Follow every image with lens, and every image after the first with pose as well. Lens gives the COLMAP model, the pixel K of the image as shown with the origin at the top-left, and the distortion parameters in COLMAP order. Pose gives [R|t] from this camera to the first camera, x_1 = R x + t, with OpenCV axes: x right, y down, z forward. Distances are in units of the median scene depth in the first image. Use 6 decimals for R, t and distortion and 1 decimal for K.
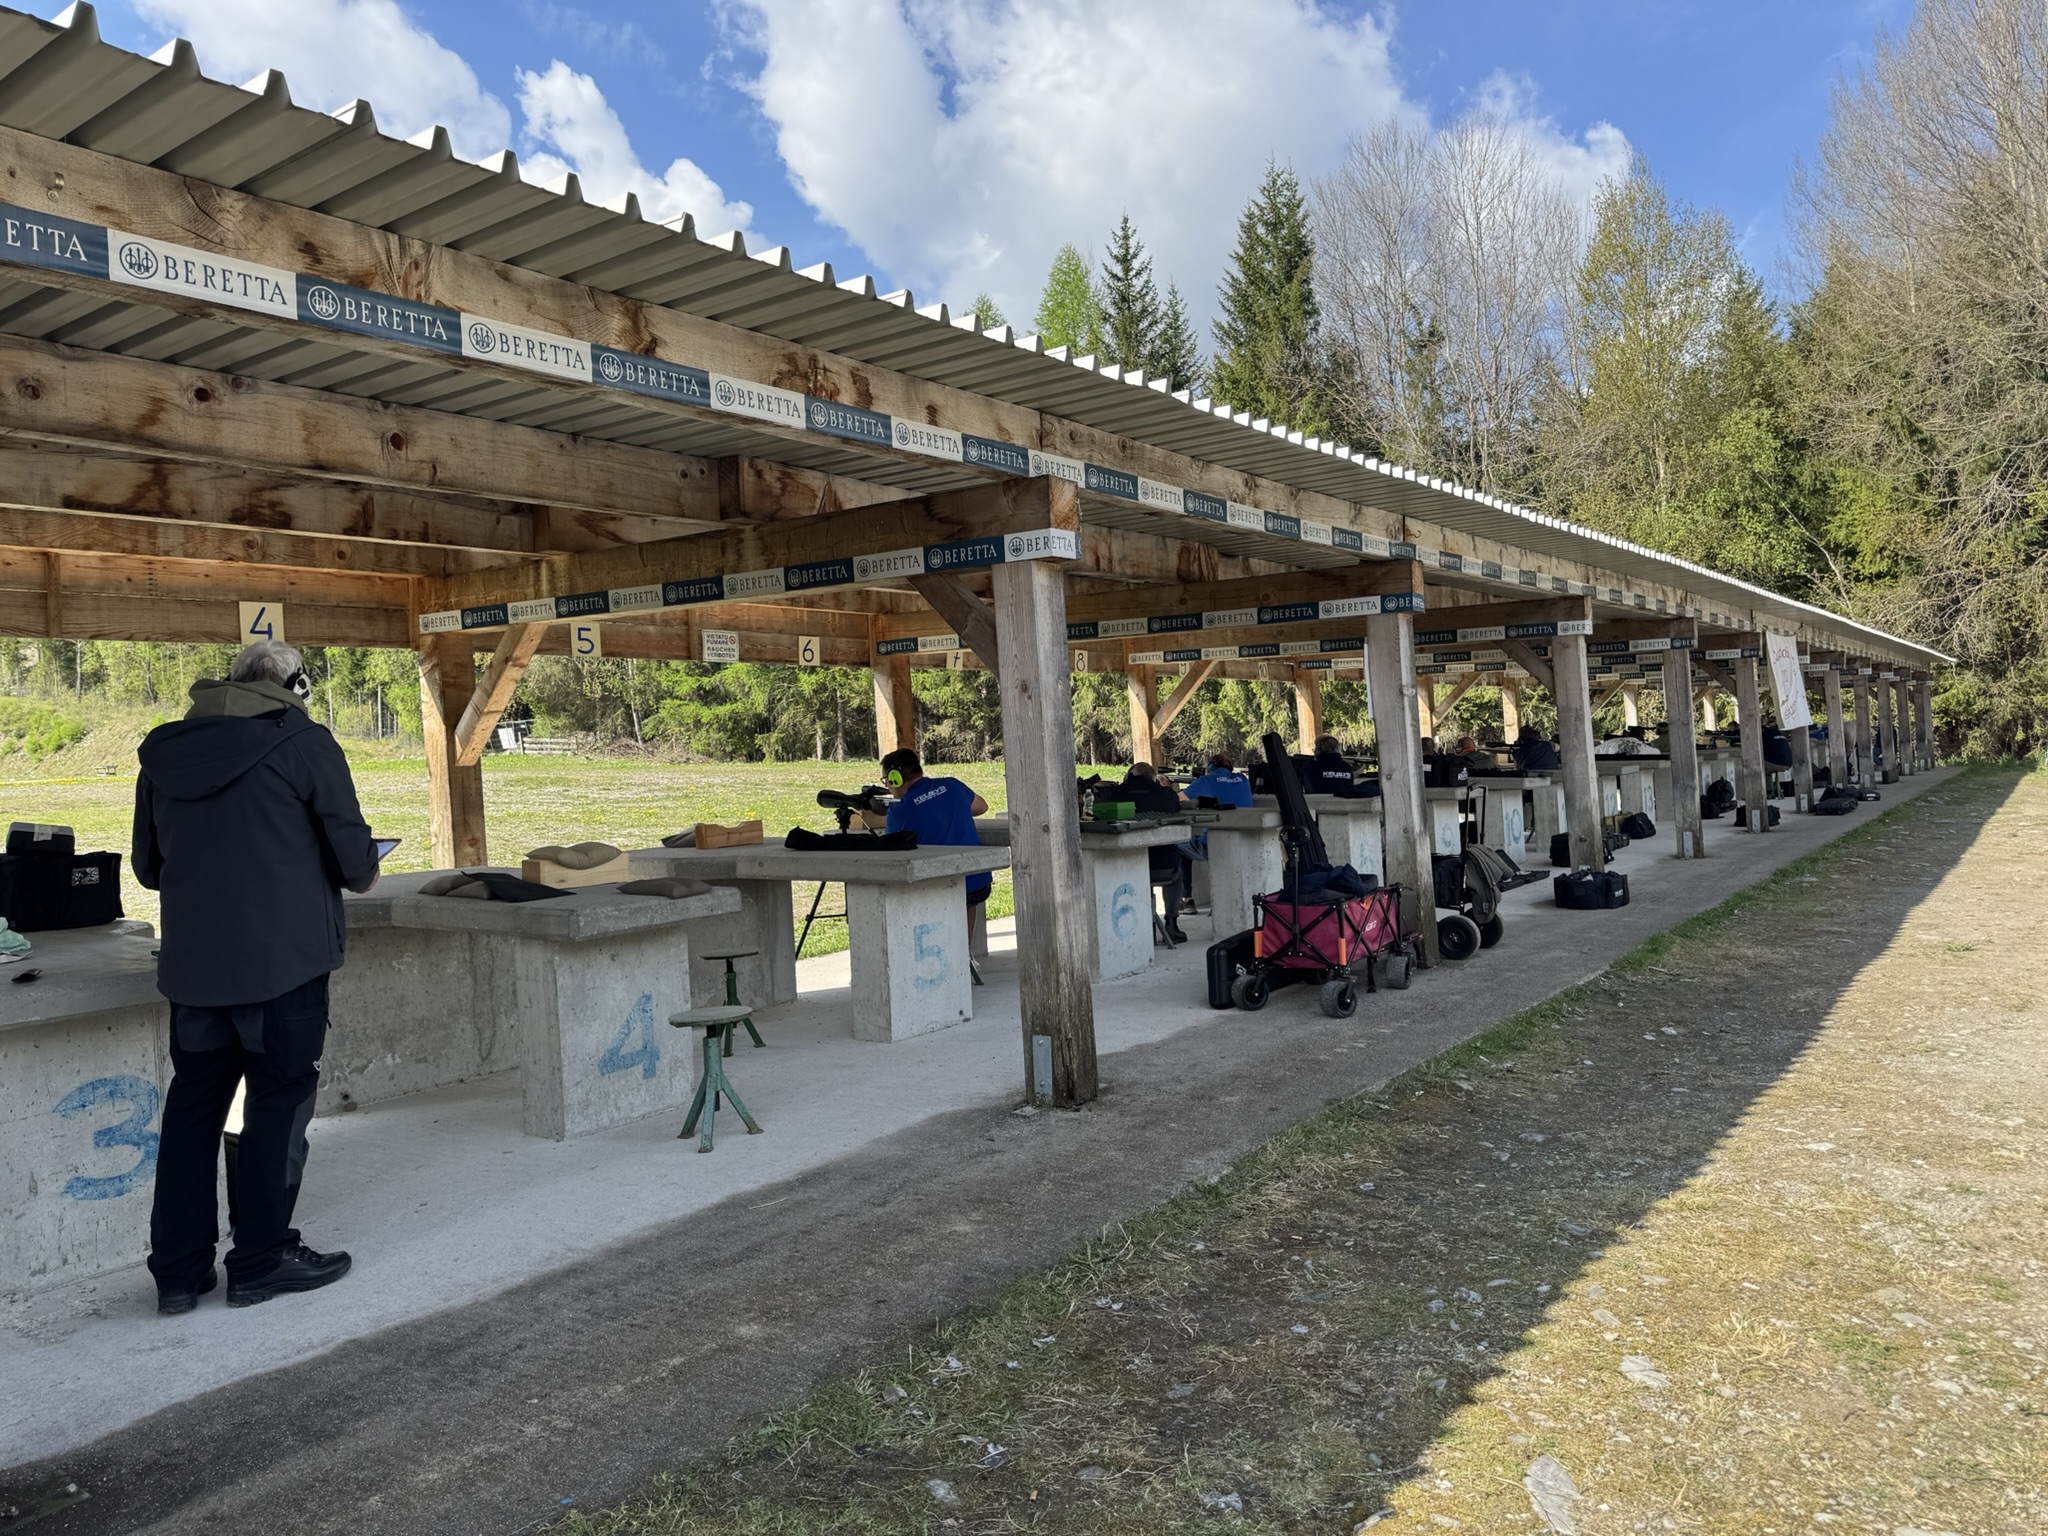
lens RADIAL K [[1441.2, 0, 1018.2], [0, 1441.2, 769.4], [0, 0, 1]] dist [0.062077, -0.077331]
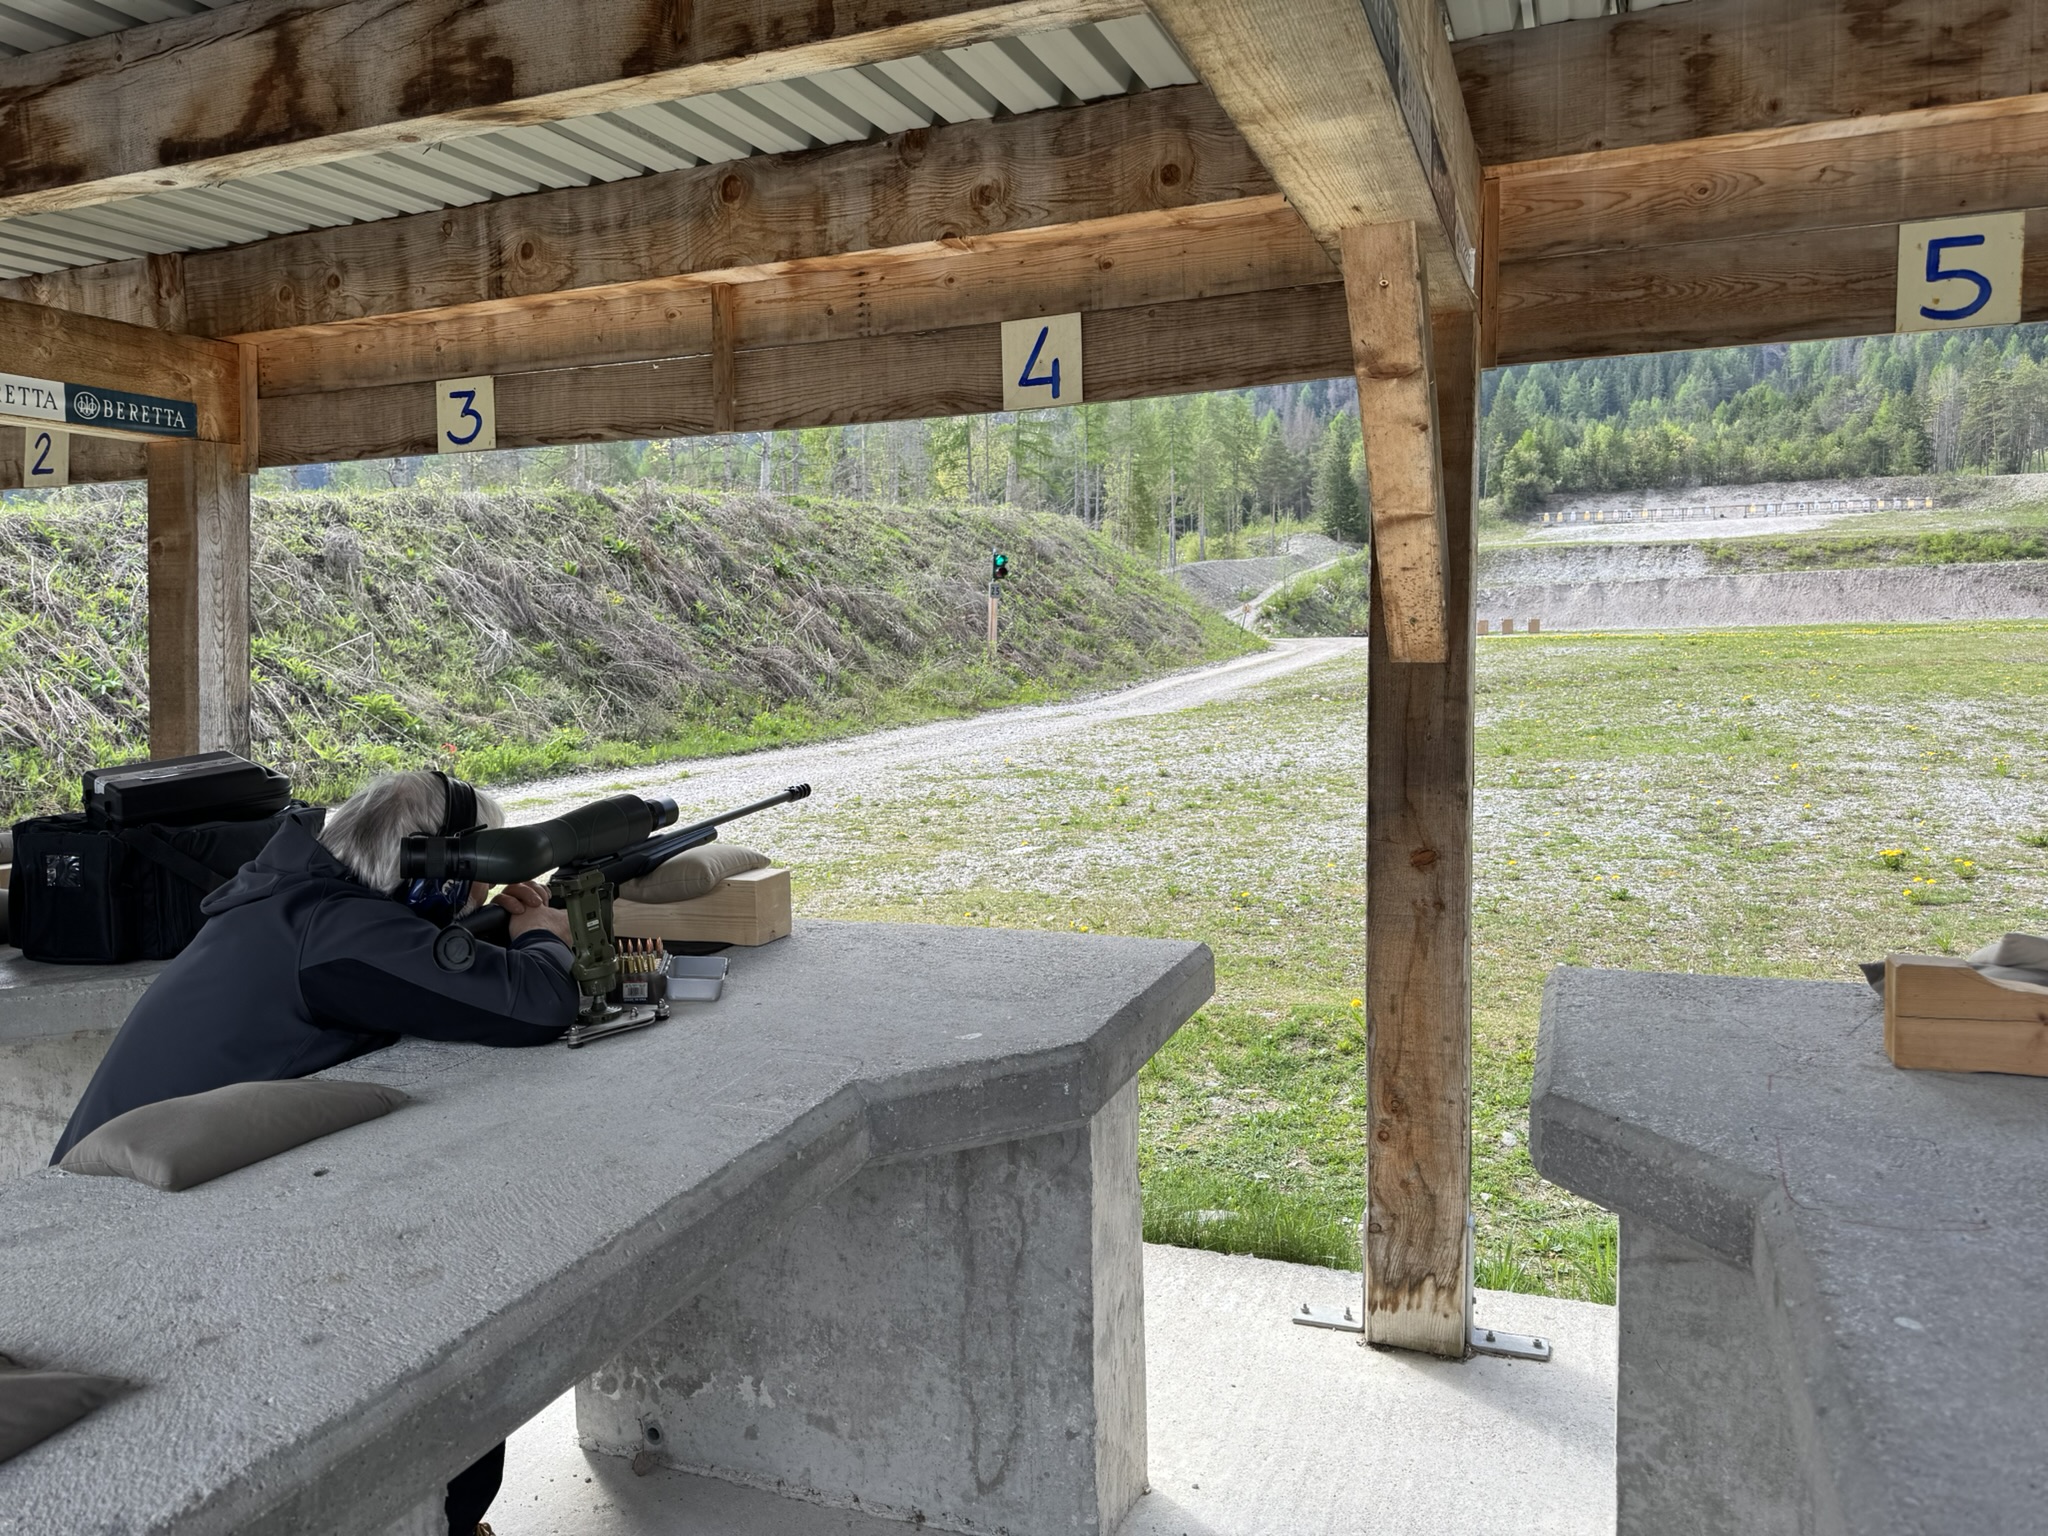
lens RADIAL K [[1432.2, 0, 1034.7], [0, 1432.2, 762.7], [0, 0, 1]] dist [0.160816, -0.272514]
pose [[0.265798, 0.111484, -0.957561, -0.003993], [-0.008344, 0.993520, 0.113354, -0.002538], [0.963993, -0.022140, 0.265006, 0.106985]]
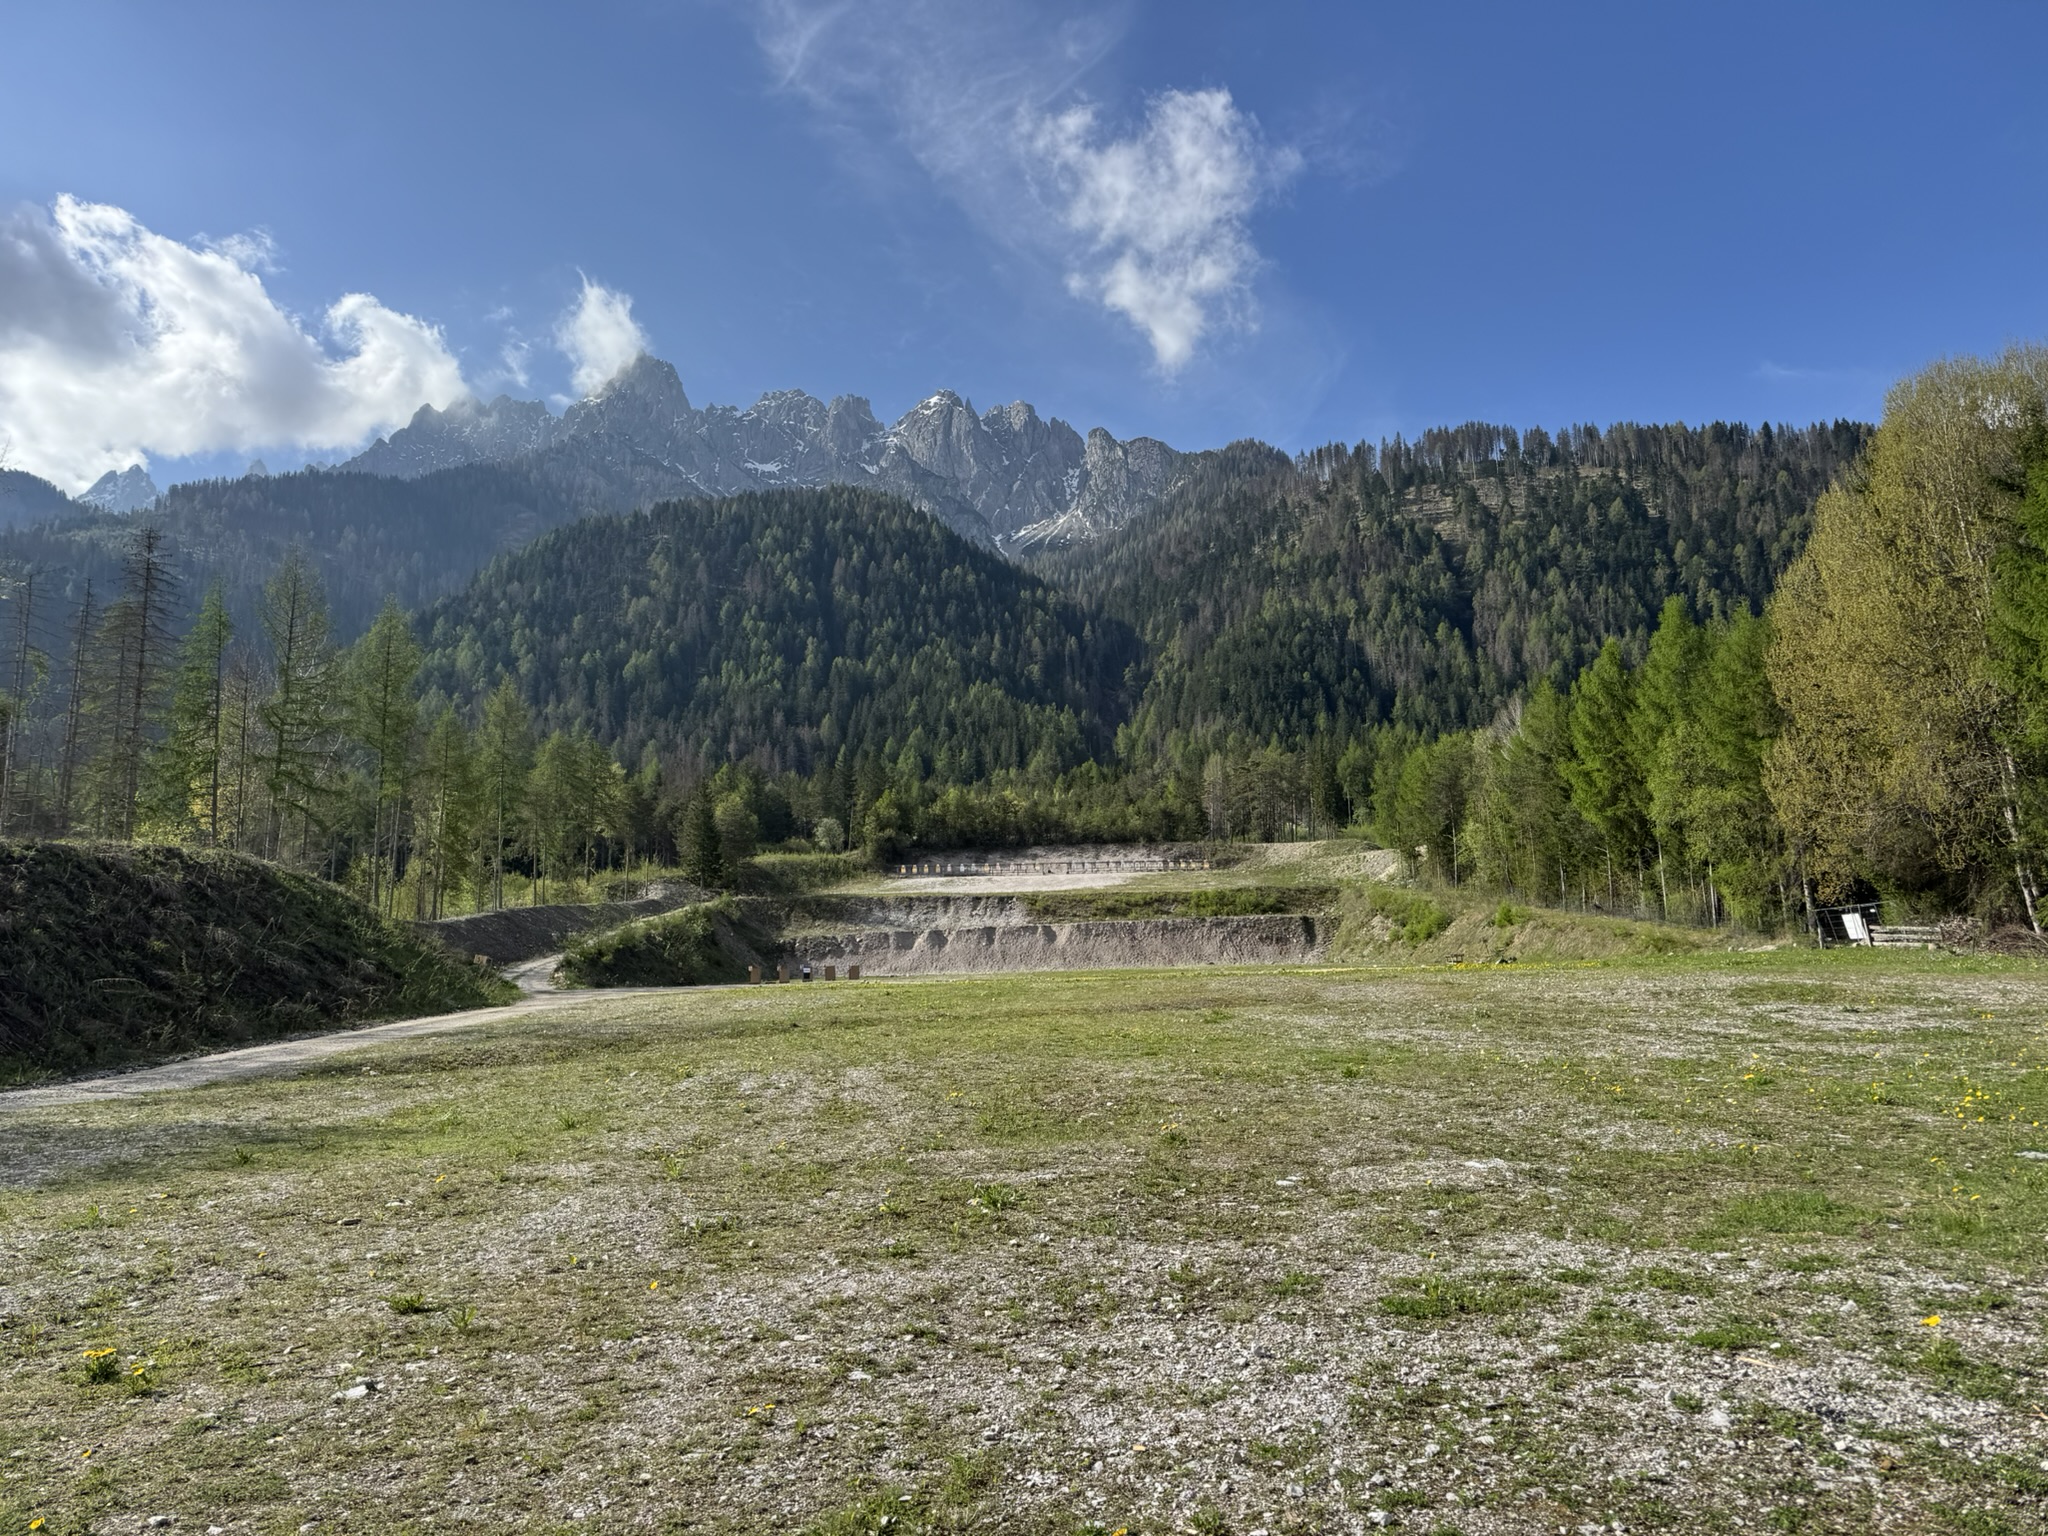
lens RADIAL K [[1416.8, 0, 1015.8], [0, 1416.8, 774.6], [0, 0, 1]] dist [0.153953, -0.257576]
pose [[0.609103, -0.089540, -0.788020, 0.001953], [-0.008837, 0.992778, -0.119637, -0.006904], [0.793042, 0.079835, 0.603913, 0.223406]]
